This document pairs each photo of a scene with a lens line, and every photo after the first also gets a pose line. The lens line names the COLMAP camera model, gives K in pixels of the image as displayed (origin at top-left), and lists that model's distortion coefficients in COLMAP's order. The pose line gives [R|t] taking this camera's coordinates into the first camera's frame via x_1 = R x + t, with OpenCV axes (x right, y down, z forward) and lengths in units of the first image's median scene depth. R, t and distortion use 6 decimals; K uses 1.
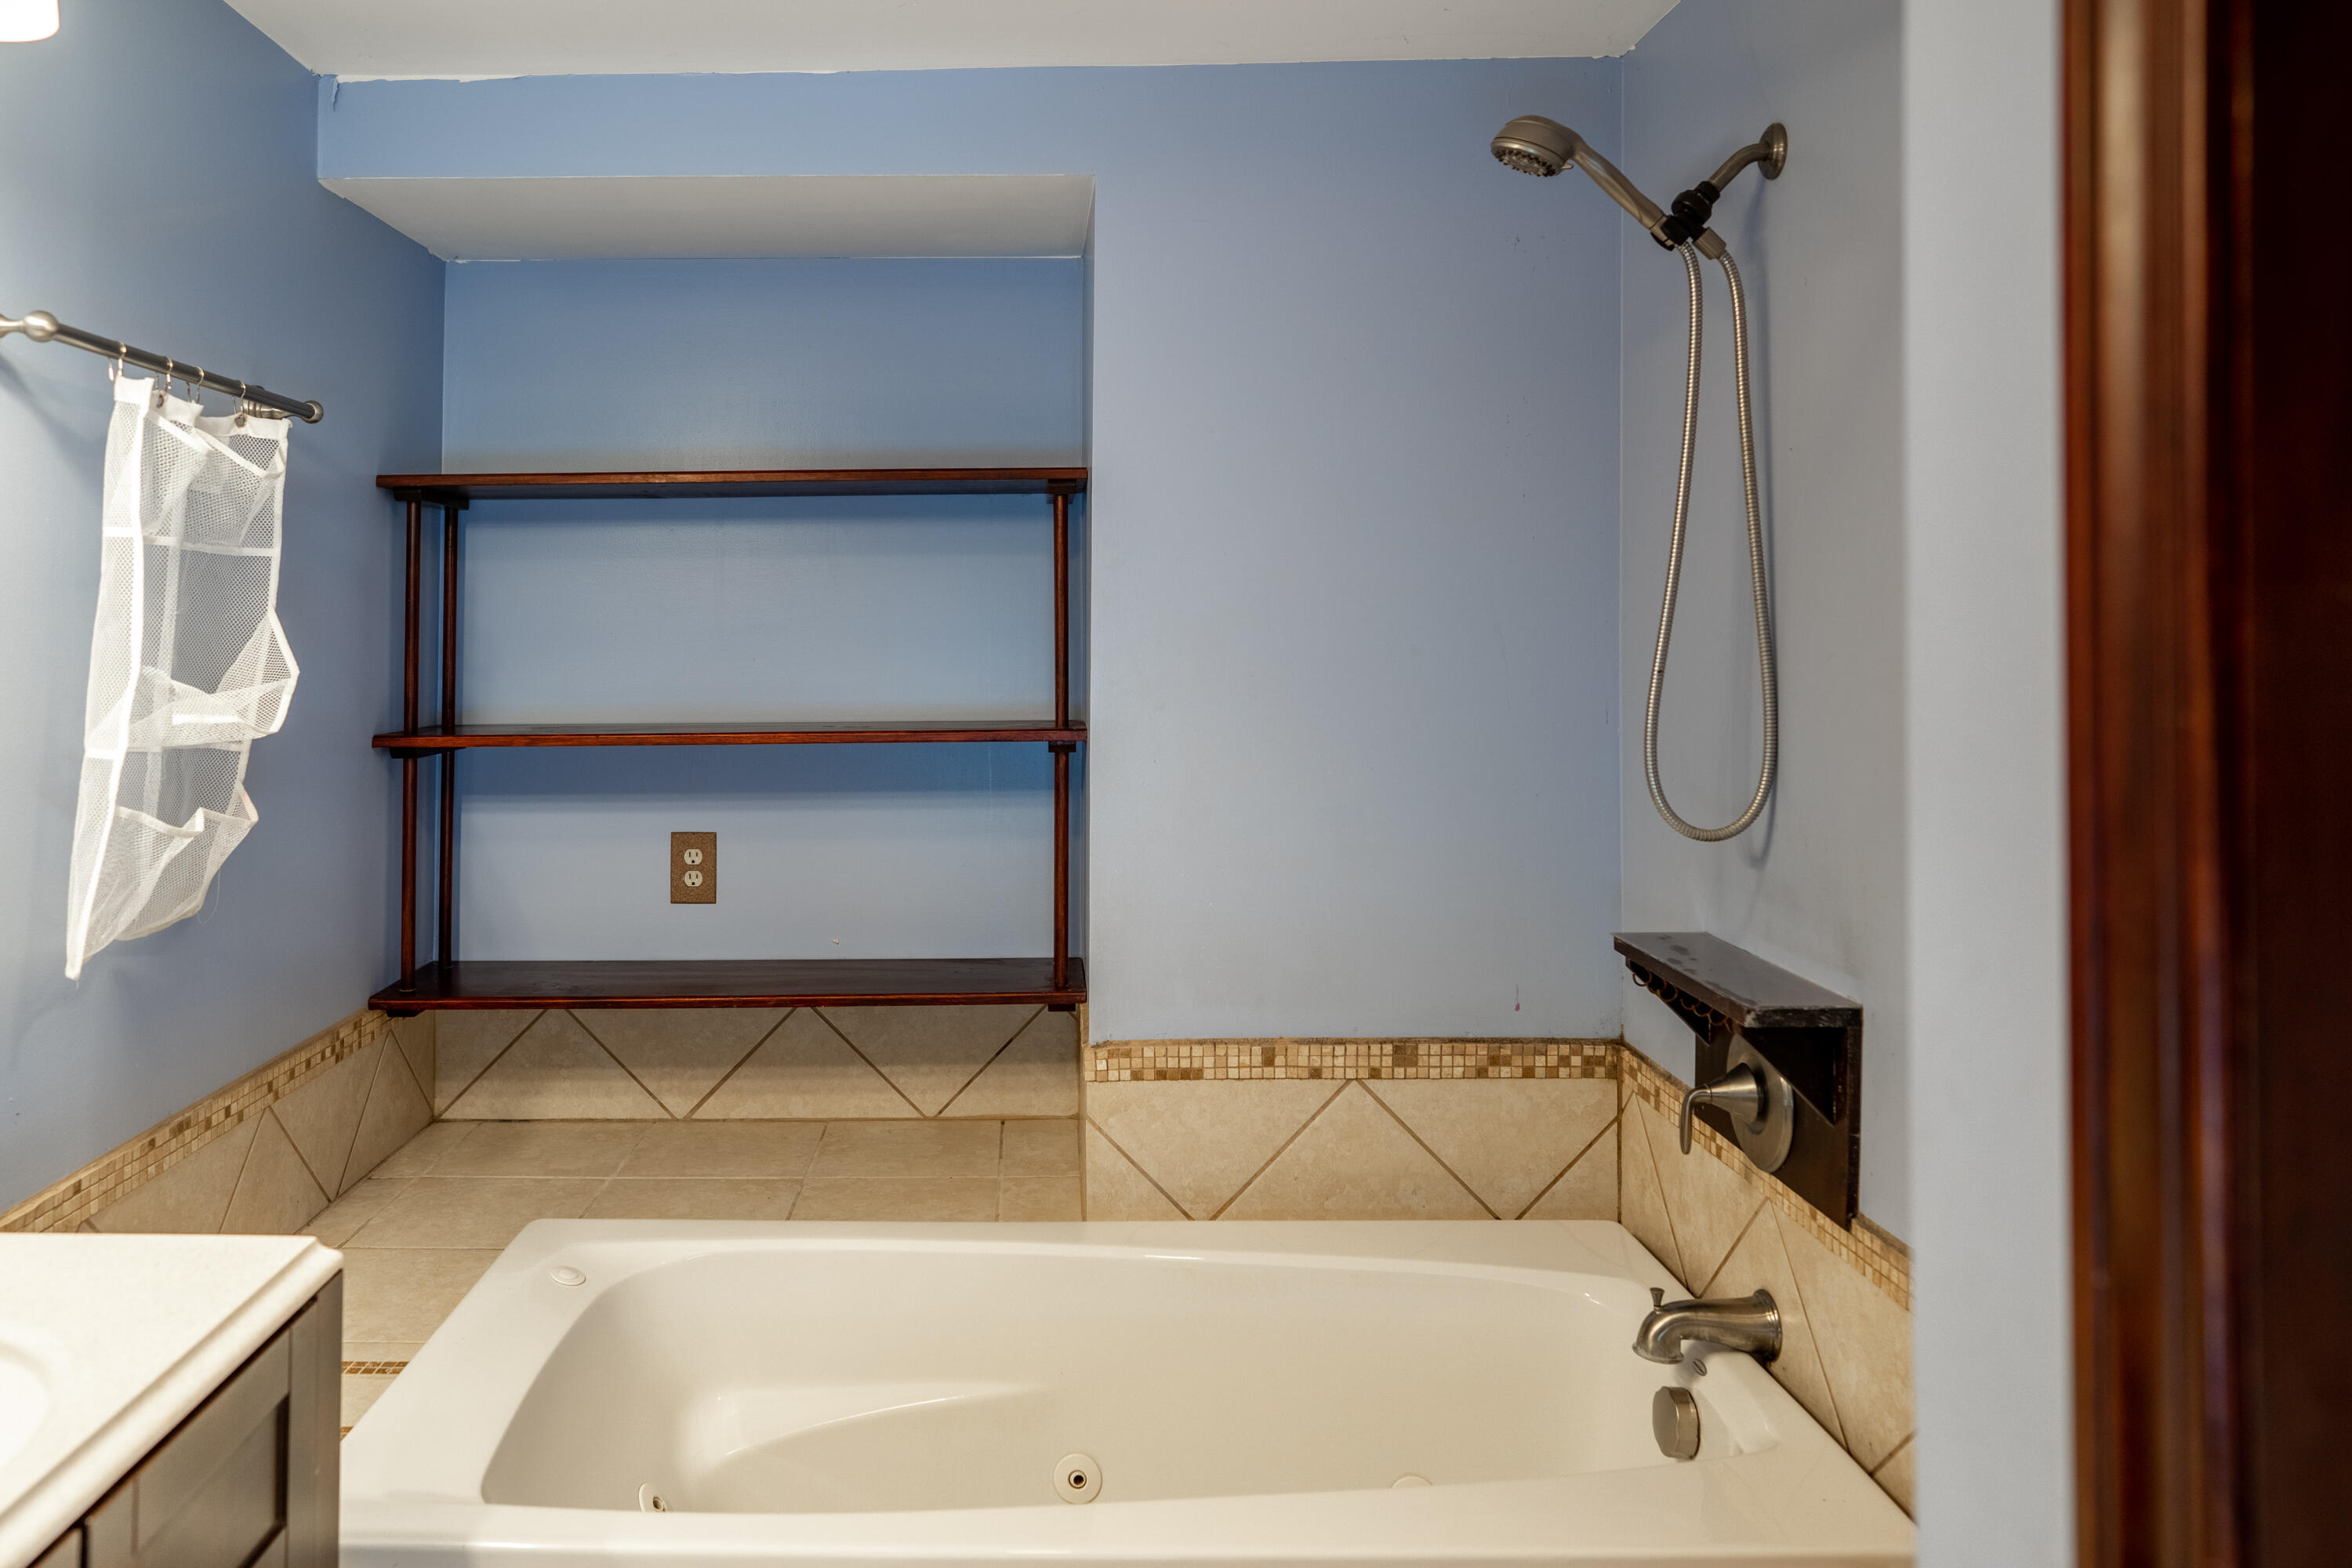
lens RADIAL K [[1603.2, 0, 1176.0], [0, 1603.2, 784.0], [0, 0, 1]] dist [-0.002096, 0.005600]
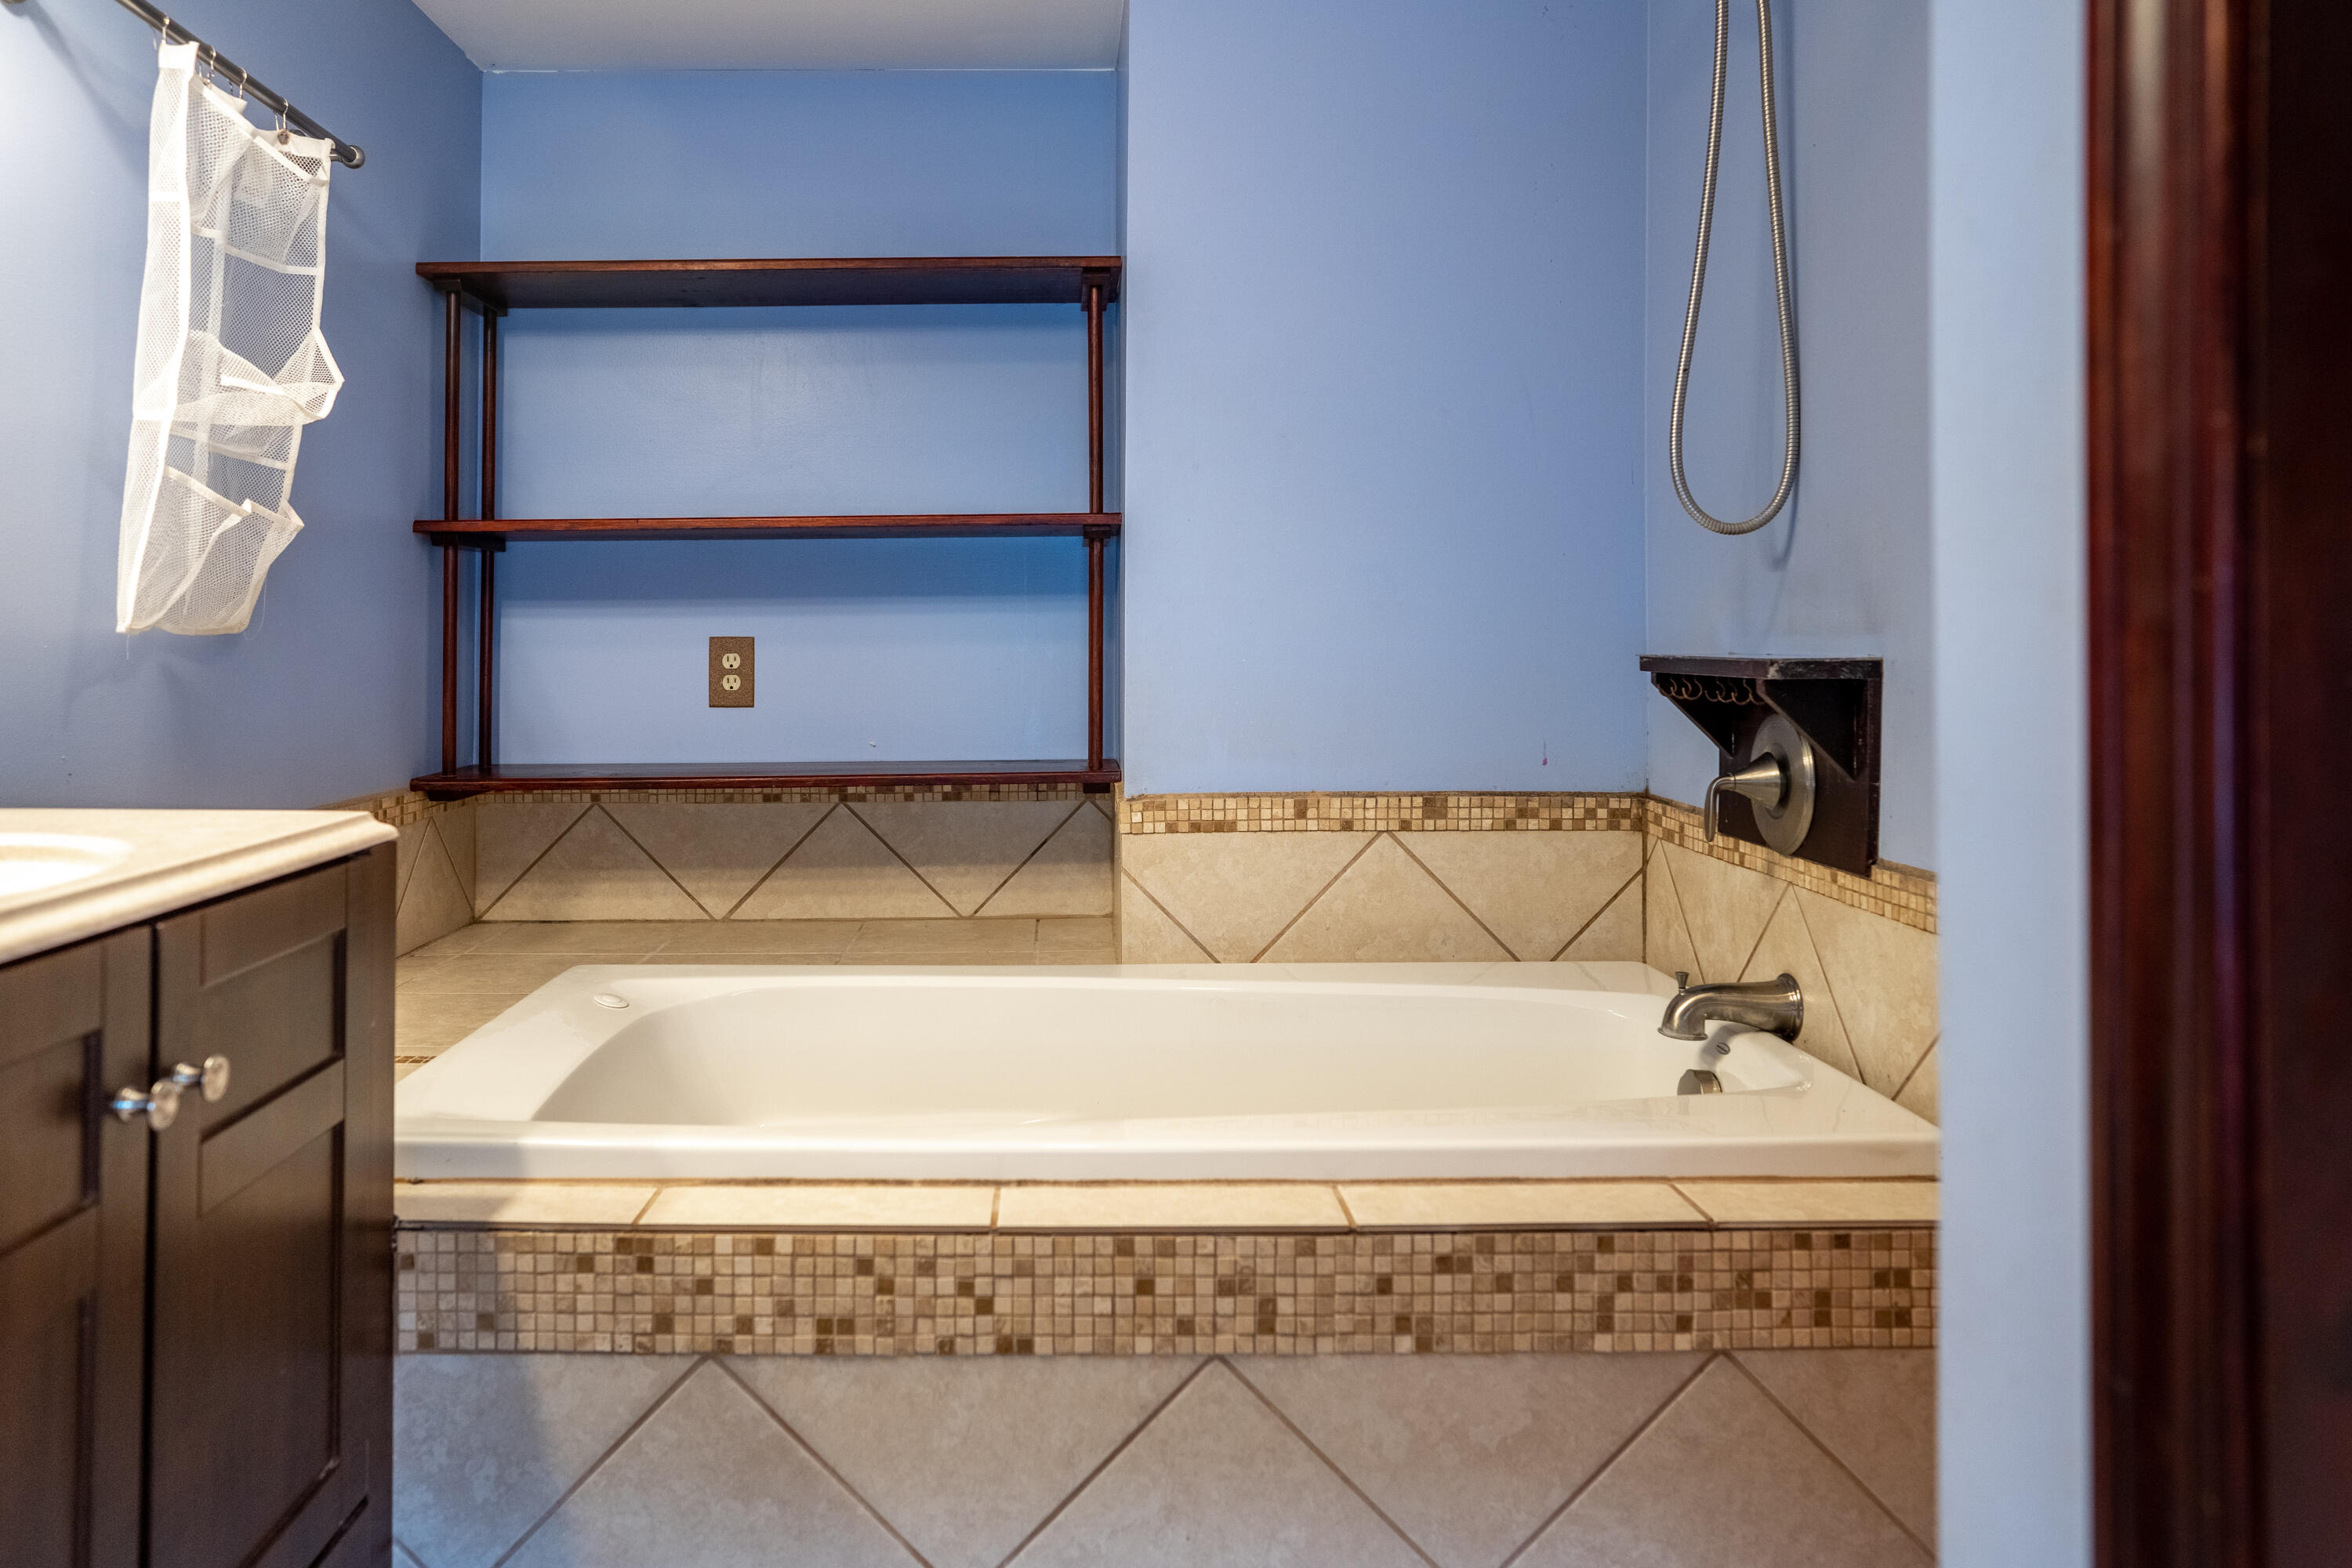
lens RADIAL K [[1588.1, 0, 1220.6], [0, 1588.1, 723.8], [0, 0, 1]] dist [-0.007267, 0.023867]
pose [[0.999948, -0.000206, 0.010225, -0.003512], [0.000147, 0.999984, 0.005718, 0.109992], [-0.010226, -0.005716, 0.999931, -0.007299]]
